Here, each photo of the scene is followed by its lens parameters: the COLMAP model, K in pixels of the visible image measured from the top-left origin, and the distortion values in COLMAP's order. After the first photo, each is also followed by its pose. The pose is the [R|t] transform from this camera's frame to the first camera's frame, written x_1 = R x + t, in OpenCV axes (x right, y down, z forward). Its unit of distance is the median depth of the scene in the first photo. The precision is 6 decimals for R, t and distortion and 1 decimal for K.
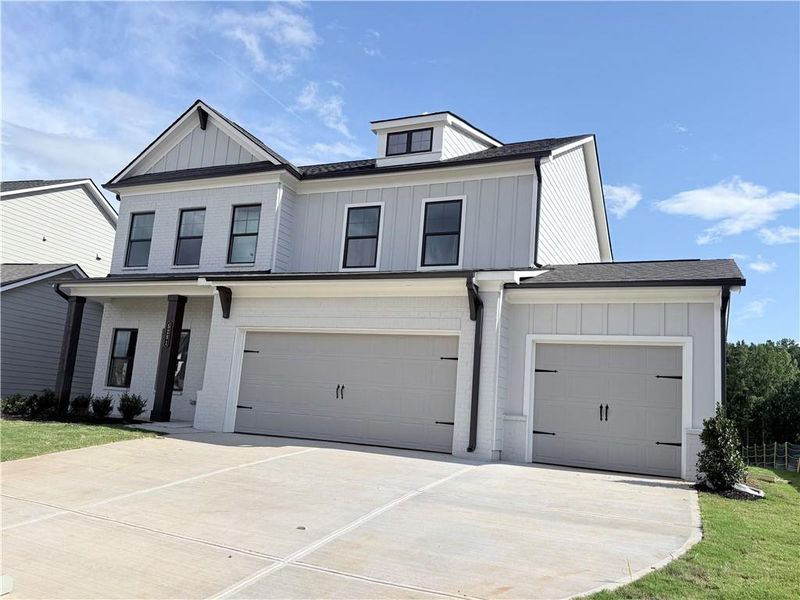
lens RADIAL K [[657.9, 0, 400.0], [0, 657.9, 300.0], [0, 0, 1]] dist [0.067580, -0.002330]
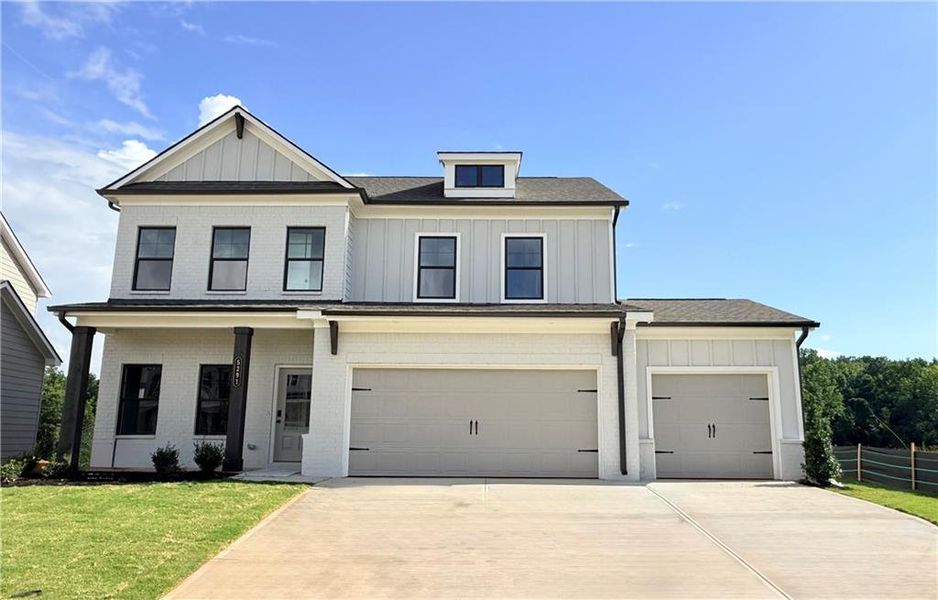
lens RADIAL K [[718.4, 0, 469.0], [0, 718.4, 300.0], [0, 0, 1]] dist [0.001292, 0.001327]
pose [[0.910468, 0.013091, 0.413373, -0.448937], [-0.008572, 0.999882, -0.012784, -0.033219], [-0.413491, 0.008096, 0.910472, 0.001315]]
